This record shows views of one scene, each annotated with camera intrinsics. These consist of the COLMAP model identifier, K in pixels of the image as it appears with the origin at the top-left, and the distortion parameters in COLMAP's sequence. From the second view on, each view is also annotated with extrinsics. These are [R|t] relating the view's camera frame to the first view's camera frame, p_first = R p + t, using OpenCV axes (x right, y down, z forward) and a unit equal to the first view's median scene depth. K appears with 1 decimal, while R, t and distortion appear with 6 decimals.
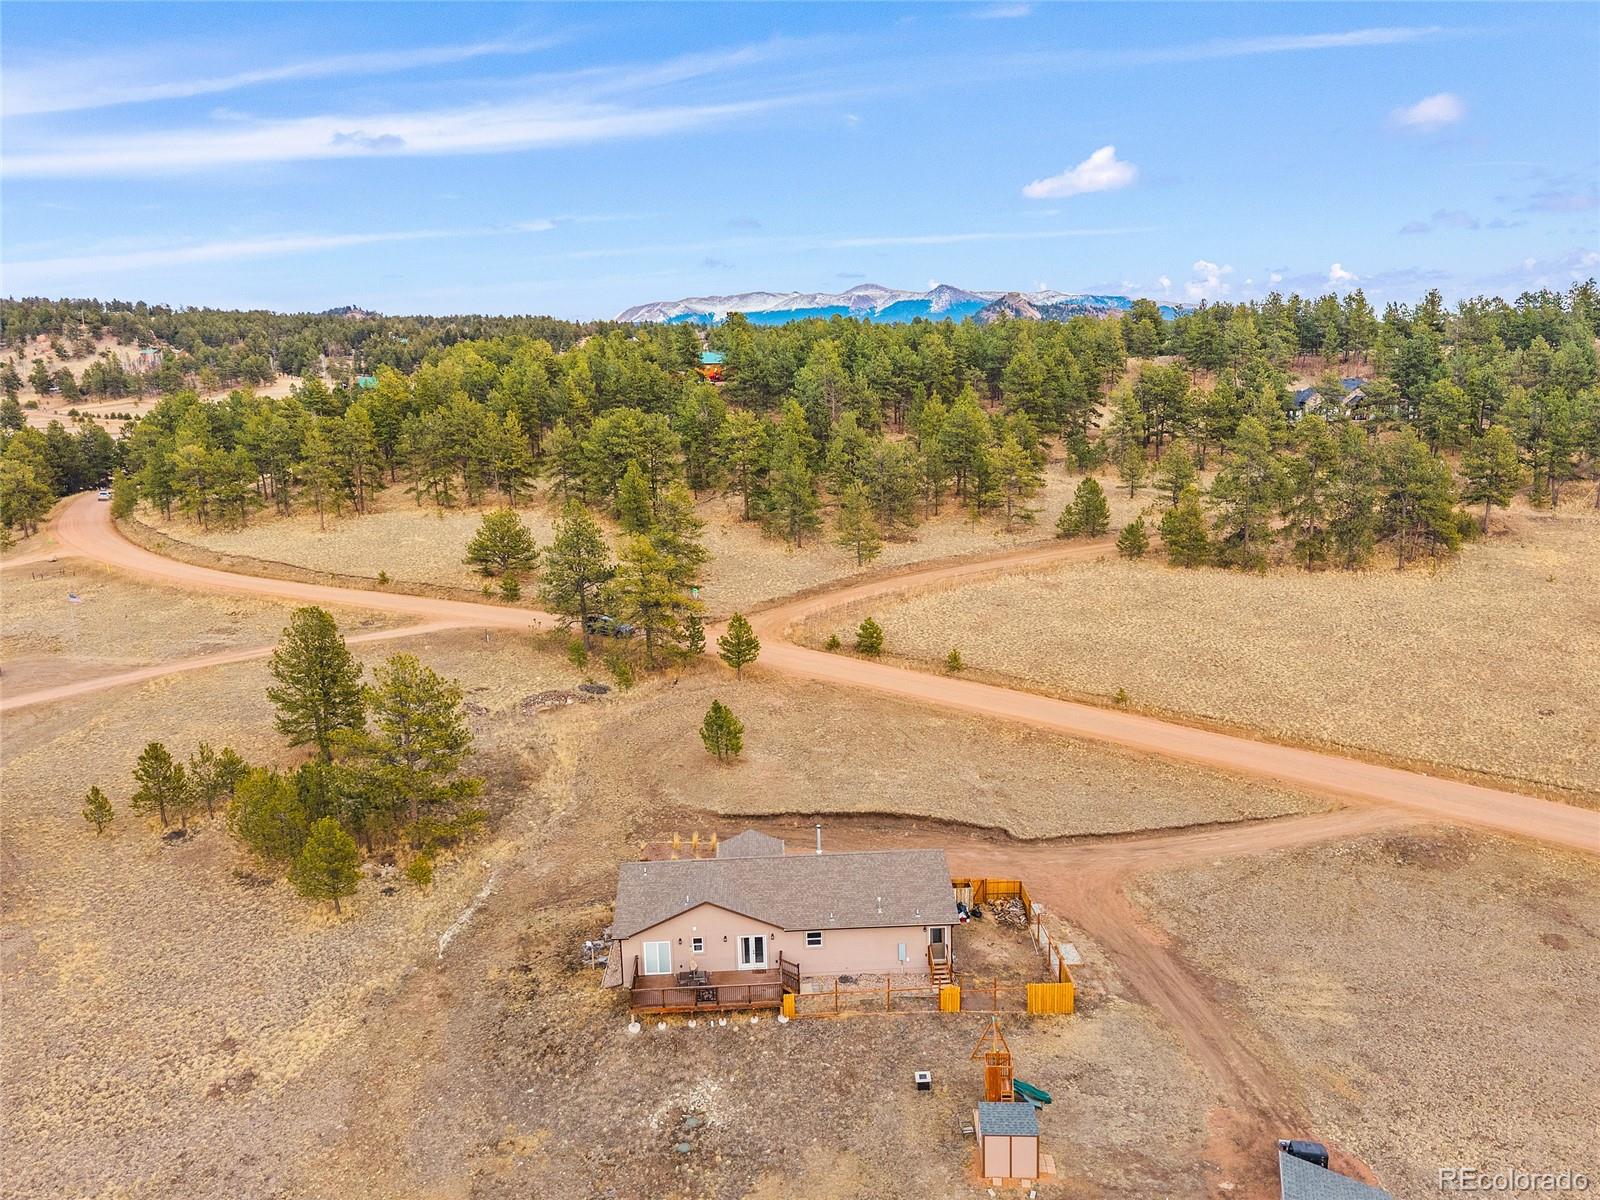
lens RADIAL K [[1132.1, 0, 806.4], [0, 1132.1, 575.2], [0, 0, 1]] dist [0.055683, -0.073422]
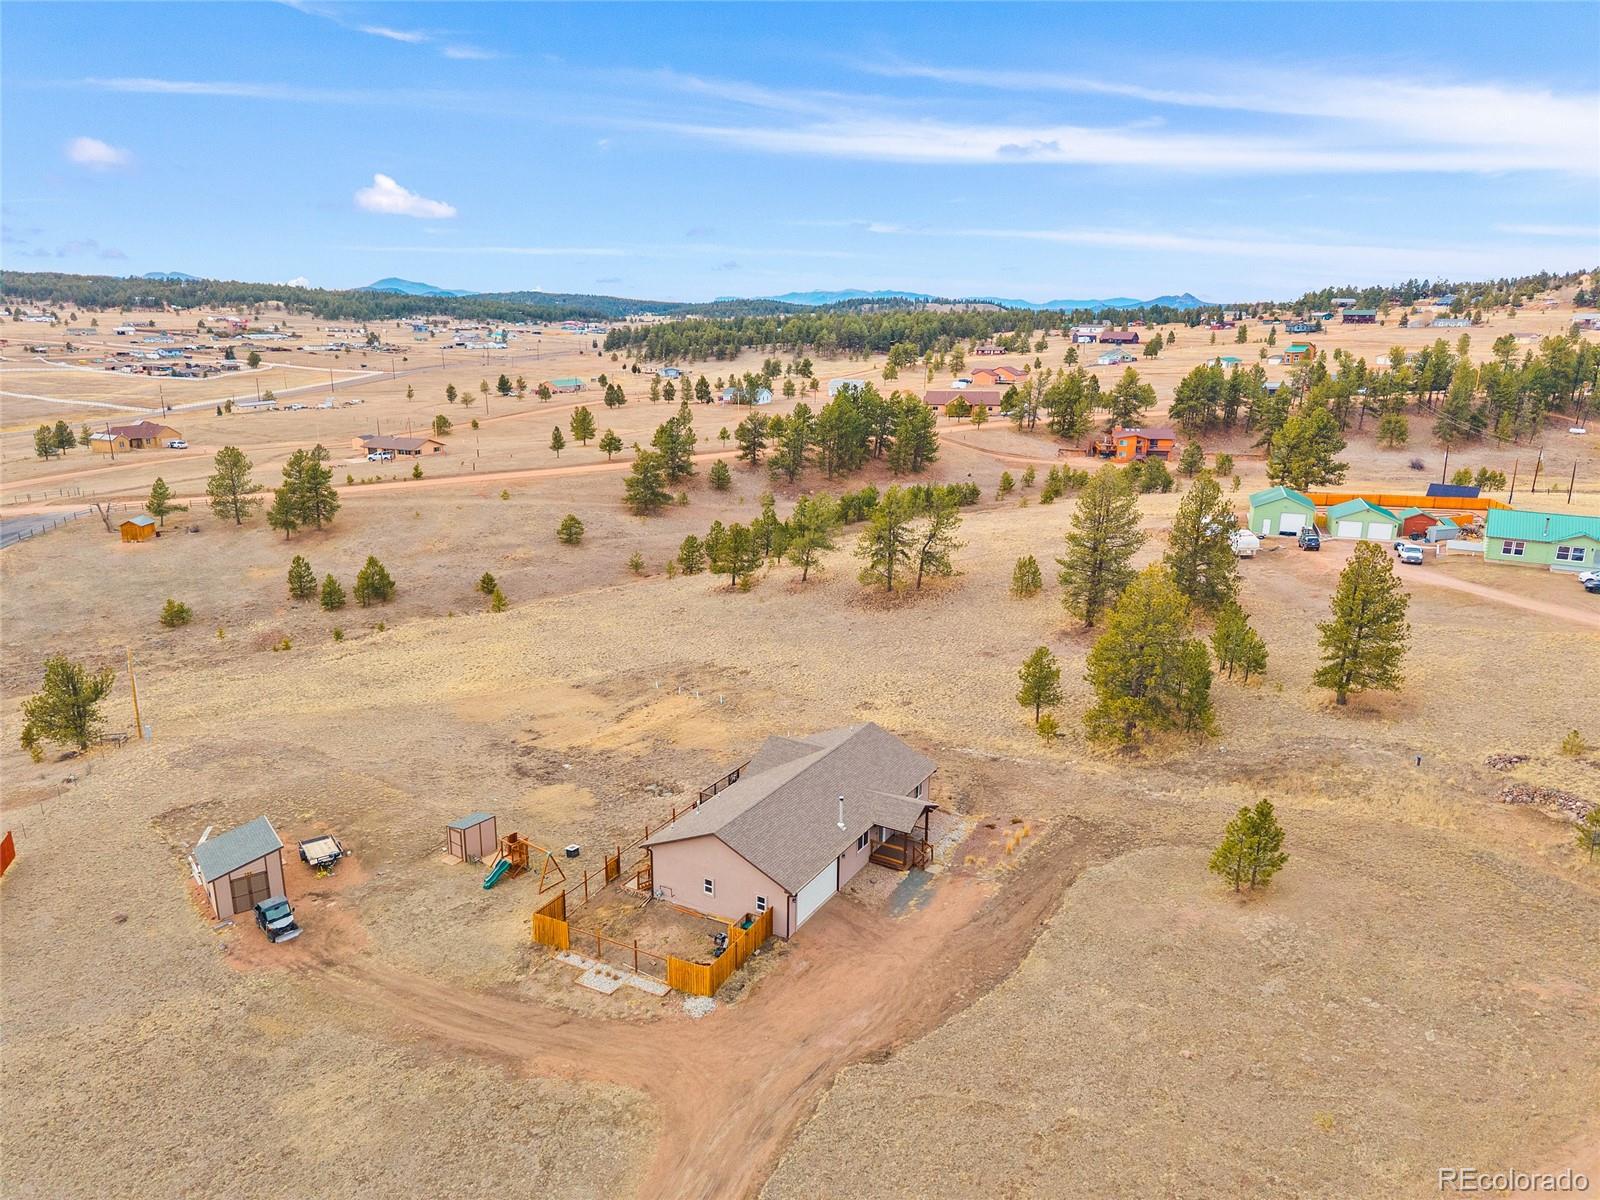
lens RADIAL K [[1081.0, 0, 800.0], [0, 1081.0, 600.0], [0, 0, 1]] dist [0.046583, -0.056594]
pose [[-0.536355, 0.241721, -0.808637, 0.591179], [-0.132164, 0.922234, 0.363340, -0.206173], [0.833580, 0.301752, -0.462698, 1.123518]]
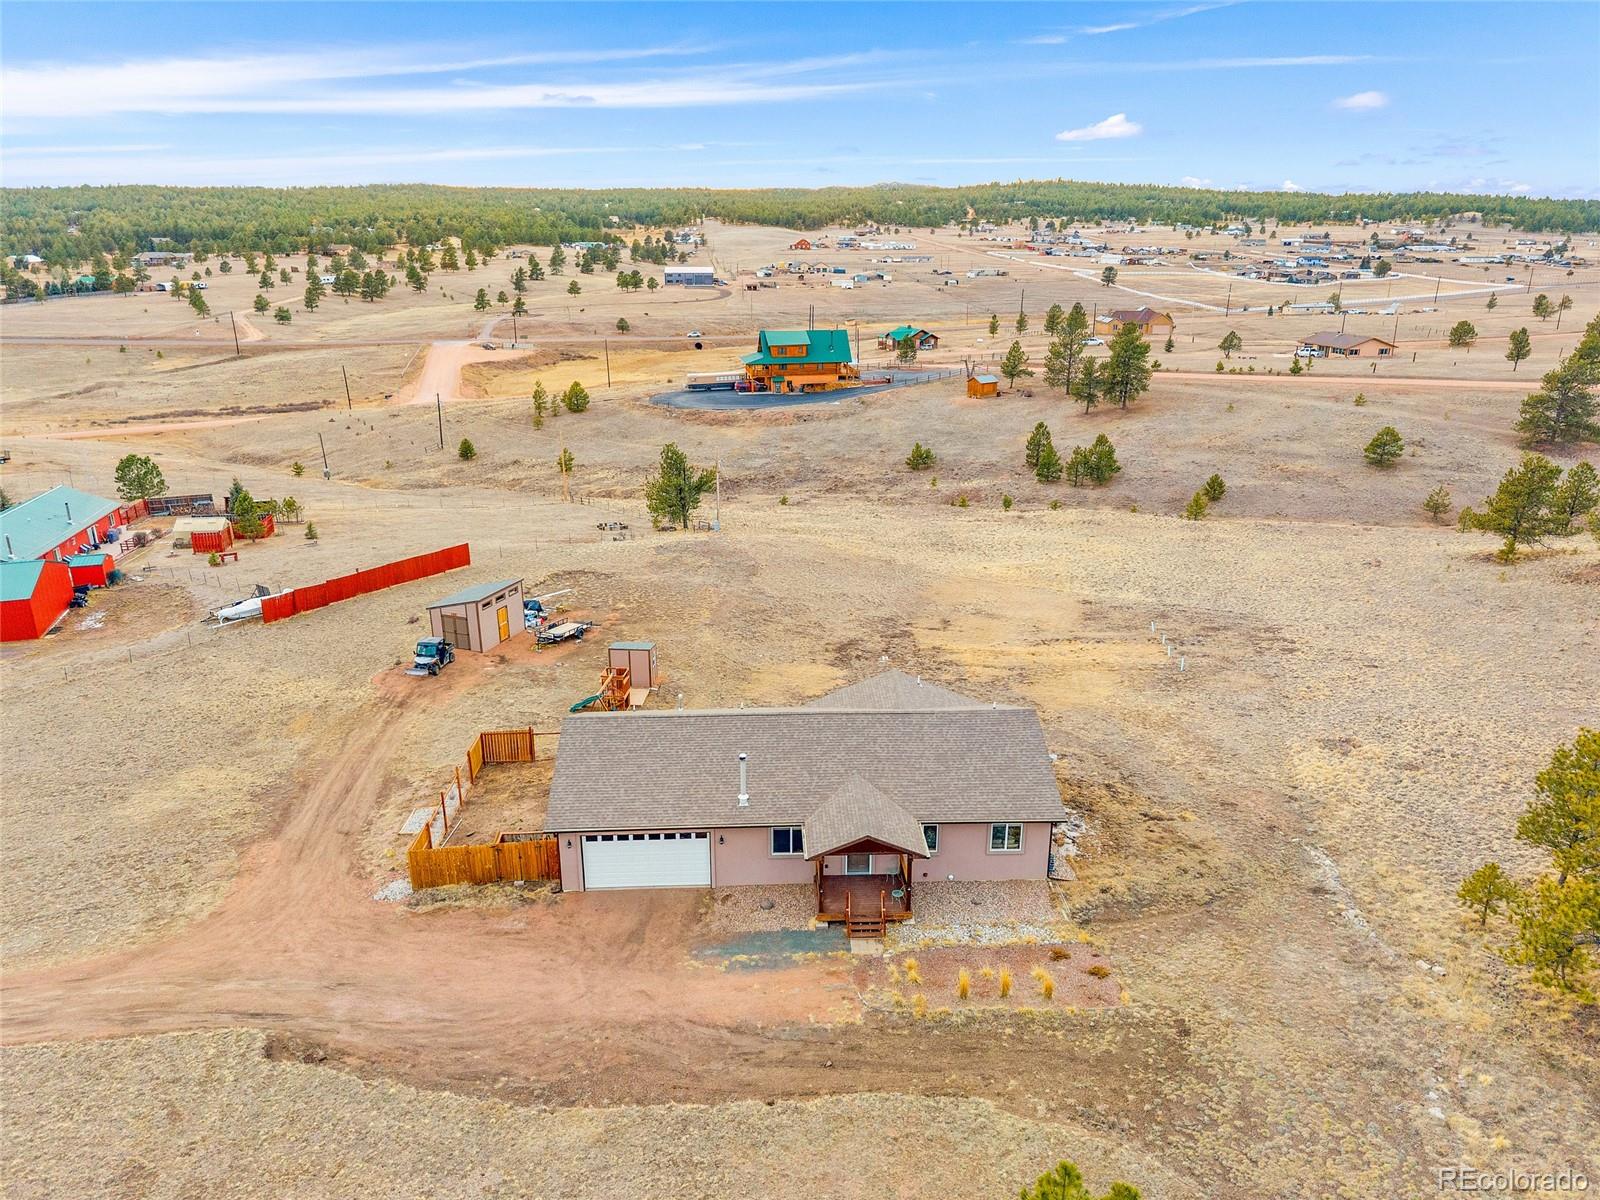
lens RADIAL K [[1081.0, 0, 800.0], [0, 1081.0, 600.0], [0, 0, 1]] dist [0.046583, -0.056594]
pose [[-0.999463, 0.030768, 0.011276, -0.027610], [0.032437, 0.880102, 0.473675, -0.101330], [0.004650, 0.473786, -0.880628, 1.233418]]
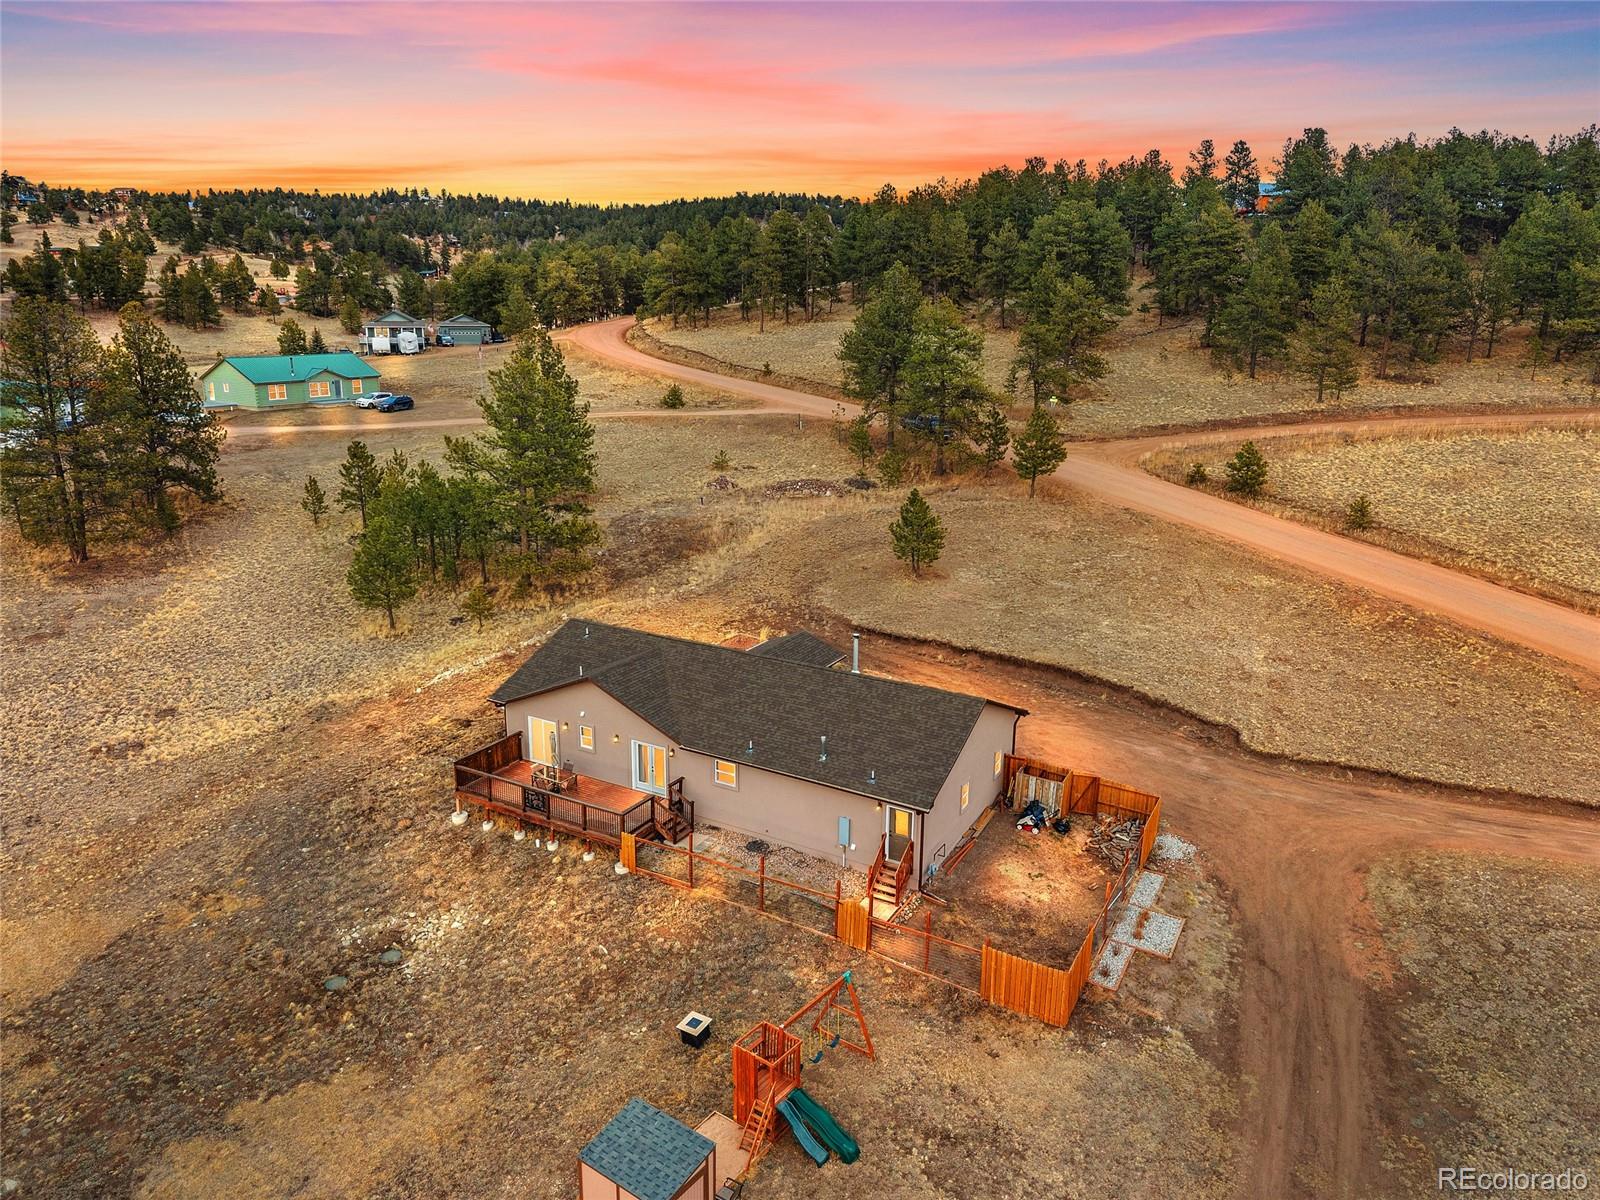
lens RADIAL K [[1081.0, 0, 800.0], [0, 1081.0, 600.0], [0, 0, 1]] dist [0.046583, -0.056594]
pose [[0.843281, 0.177035, -0.507479, 0.252436], [-0.118041, 0.982146, 0.146474, 0.094277], [0.524350, -0.063615, 0.849123, 0.376979]]
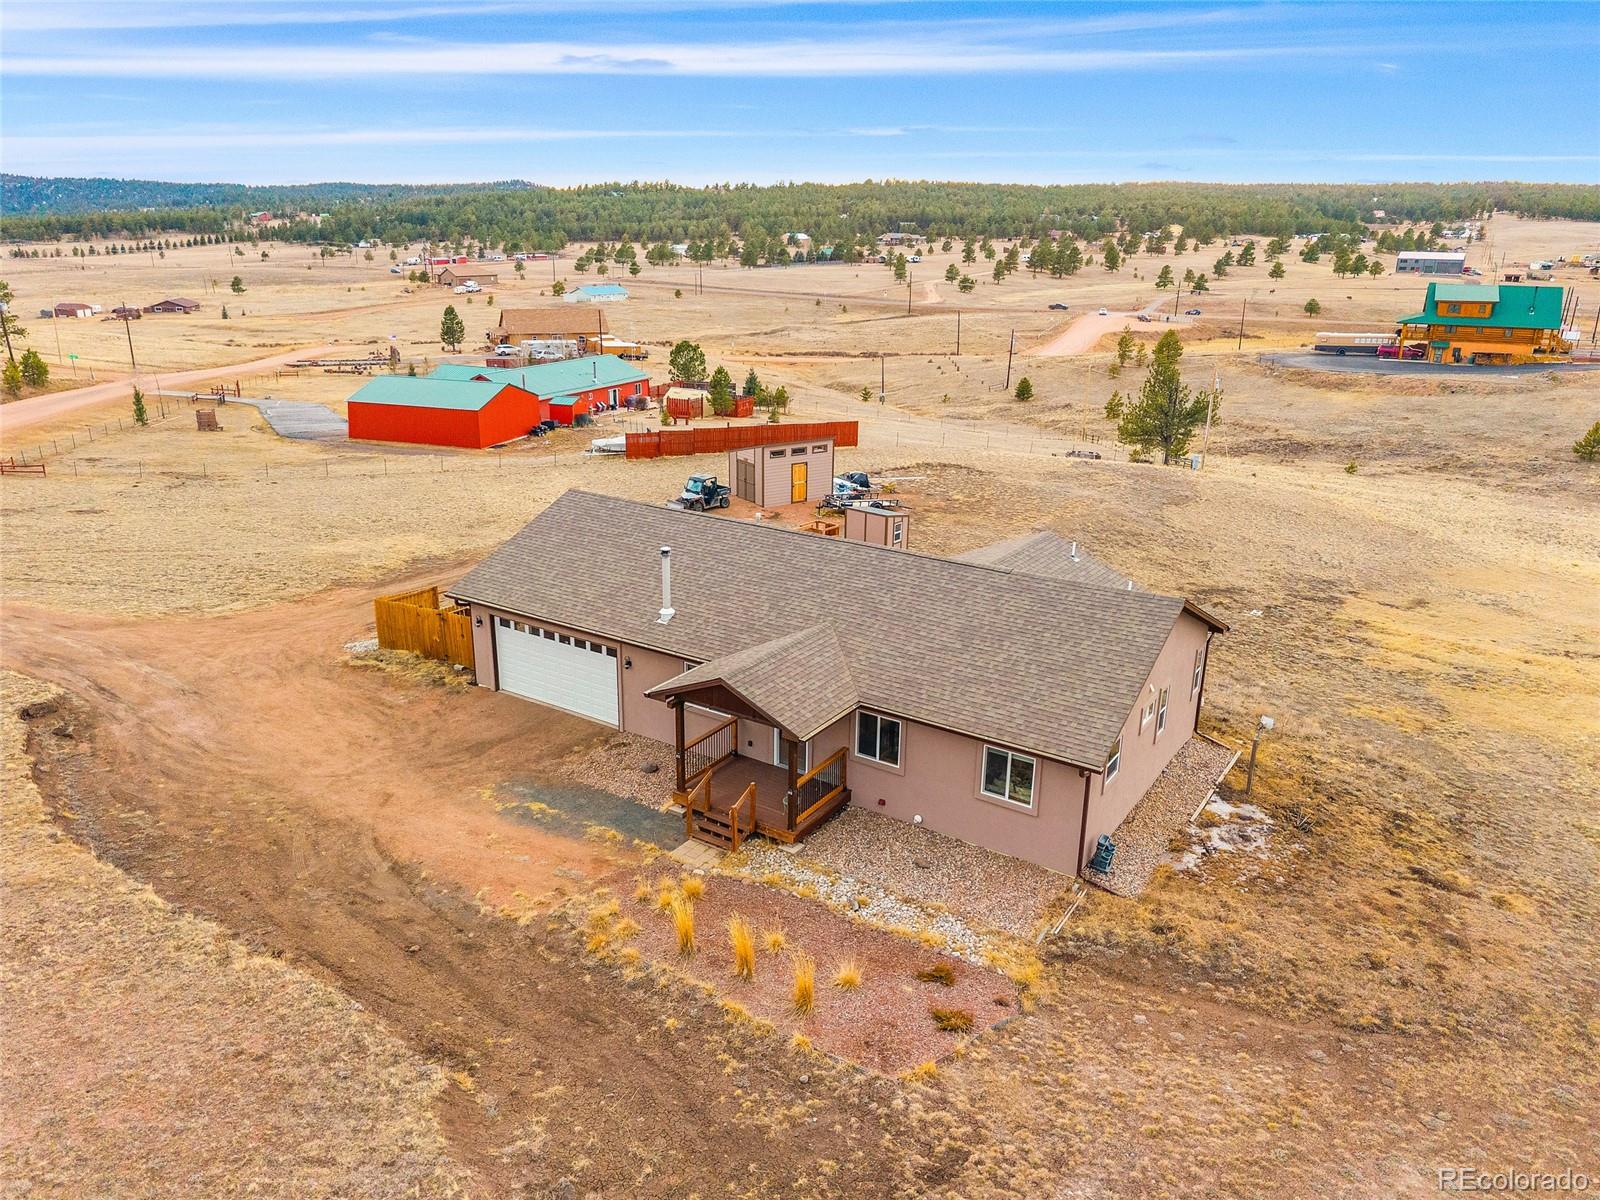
lens RADIAL K [[1132.1, 0, 806.4], [0, 1132.1, 575.2], [0, 0, 1]] dist [0.055683, -0.073422]
pose [[-0.811735, -0.149893, 0.564463, -0.226682], [0.106569, 0.912261, 0.395504, 0.061455], [-0.574220, 0.381198, -0.724540, 1.072936]]
